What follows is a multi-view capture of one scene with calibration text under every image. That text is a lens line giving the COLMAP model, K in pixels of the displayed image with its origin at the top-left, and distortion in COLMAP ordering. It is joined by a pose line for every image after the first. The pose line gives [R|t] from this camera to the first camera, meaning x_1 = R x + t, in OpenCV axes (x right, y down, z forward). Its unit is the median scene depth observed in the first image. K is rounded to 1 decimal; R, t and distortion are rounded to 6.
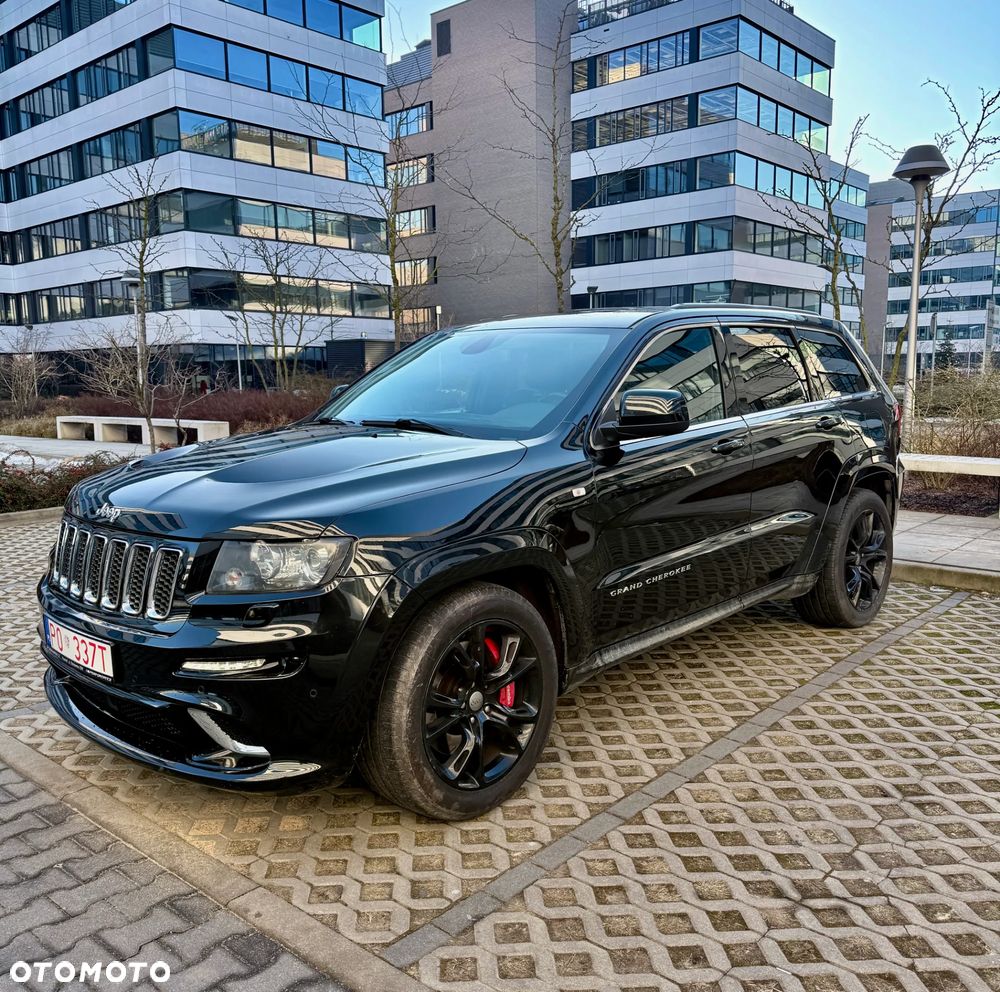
lens RADIAL K [[927.6, 0, 498.1], [0, 927.6, 530.0], [0, 0, 1]] dist [0.062594, -0.091951]
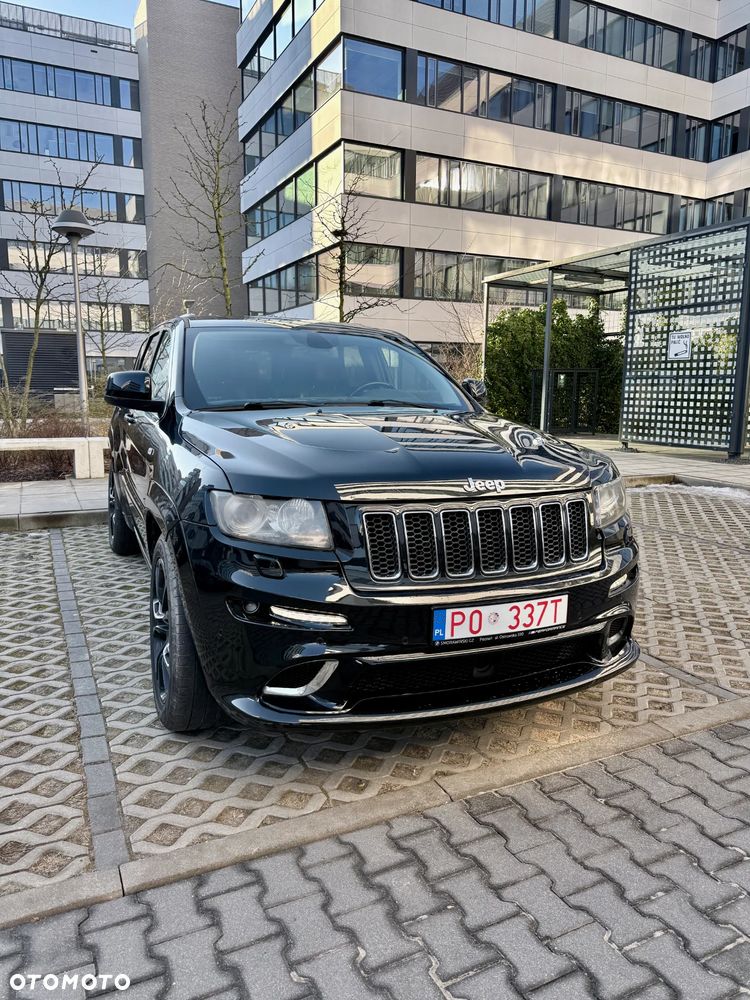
lens RADIAL K [[705.5, 0, 375.0], [0, 705.5, 500.0], [0, 0, 1]] dist [0.000138, -0.001491]
pose [[0.382925, -0.131767, 0.914334, -0.728790], [0.140809, 0.986535, 0.083201, -0.050967], [-0.912985, 0.096886, 0.396322, 0.507188]]
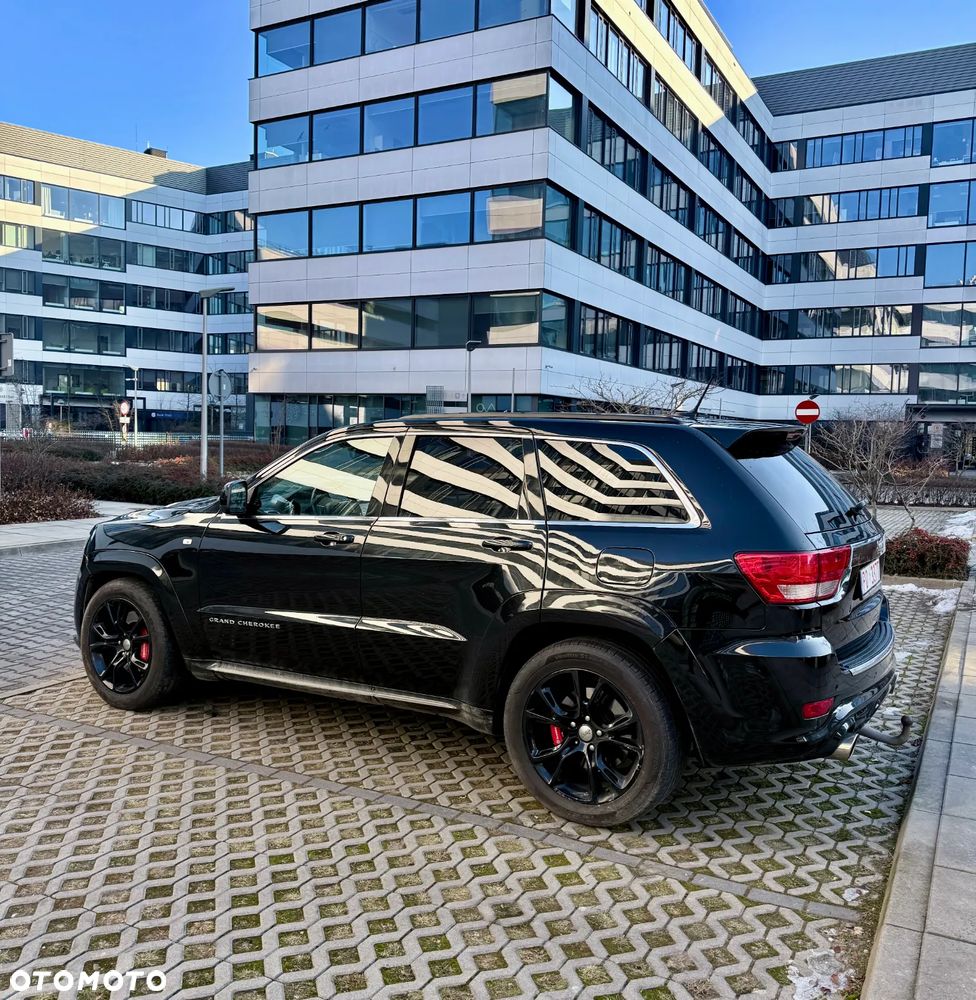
lens RADIAL K [[909.5, 0, 487.5], [0, 909.5, 493.6], [0, 0, 1]] dist [0.111848, -0.192354]
pose [[0.220131, 0.079488, -0.972226, 1.143972], [-0.186540, 0.981711, 0.038027, -0.184973], [0.957468, 0.172988, 0.230933, 0.756130]]
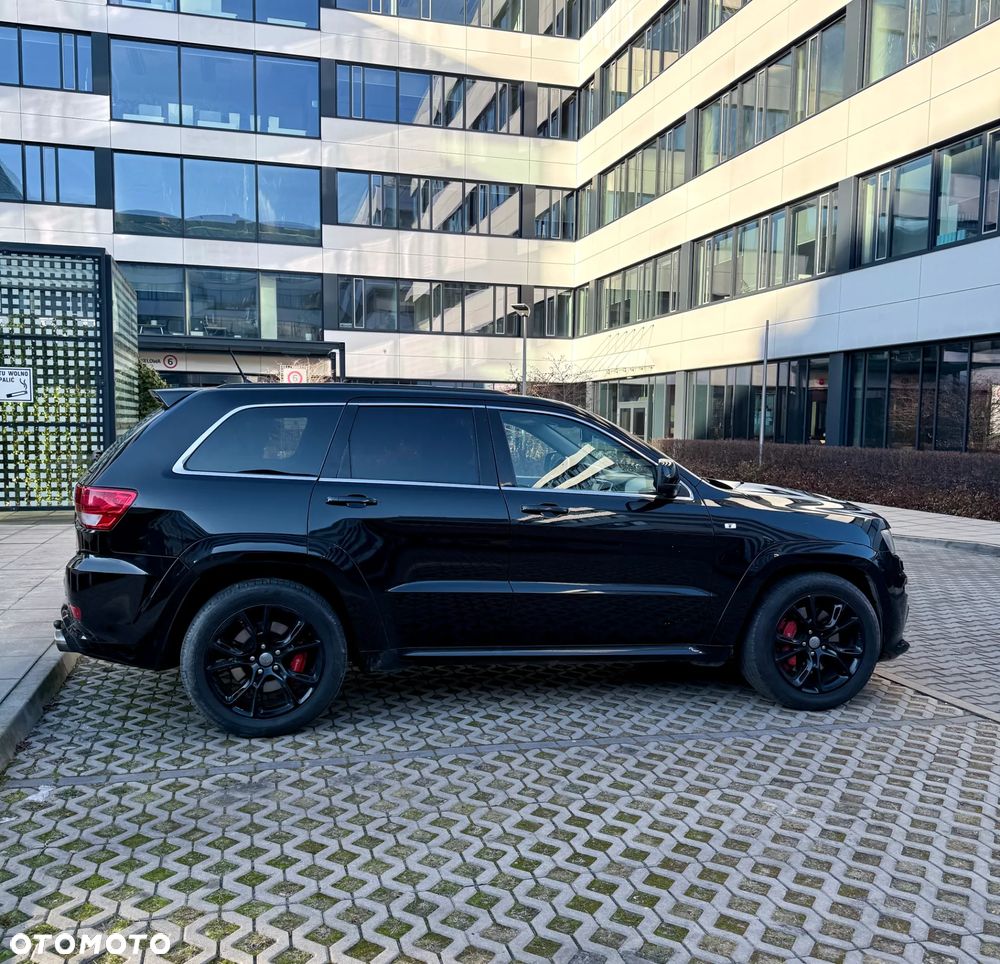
lens RADIAL K [[918.2, 0, 497.8], [0, 918.2, 518.2], [0, 0, 1]] dist [0.137845, -0.249379]
pose [[-0.835887, -0.051442, 0.546486, -0.559146], [0.087644, 0.970317, 0.225396, -0.333595], [-0.541860, 0.236302, -0.806566, 1.906163]]
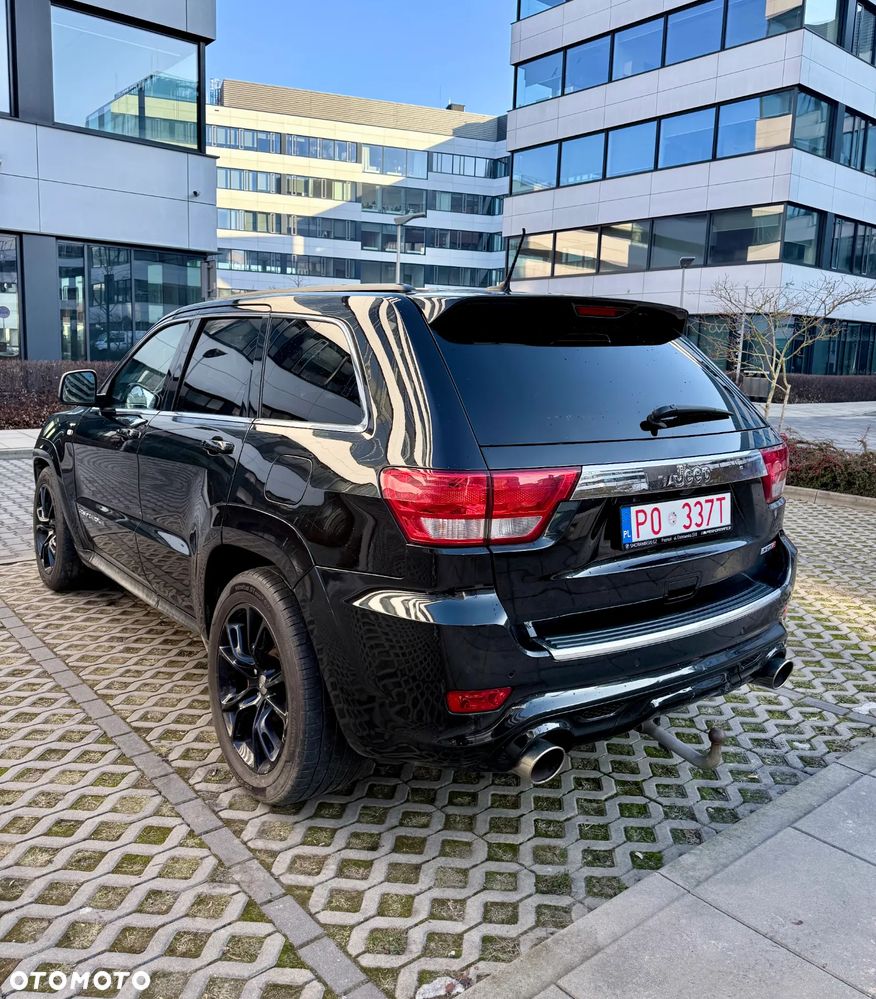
lens RADIAL K [[826.9, 0, 430.8], [0, 826.9, 474.3], [0, 0, 1]] dist [0.016649, -0.011477]
pose [[-0.162704, 0.152103, -0.974881, 0.923317], [-0.190719, 0.964564, 0.182324, -0.233380], [0.968067, 0.215593, -0.127929, 1.211238]]
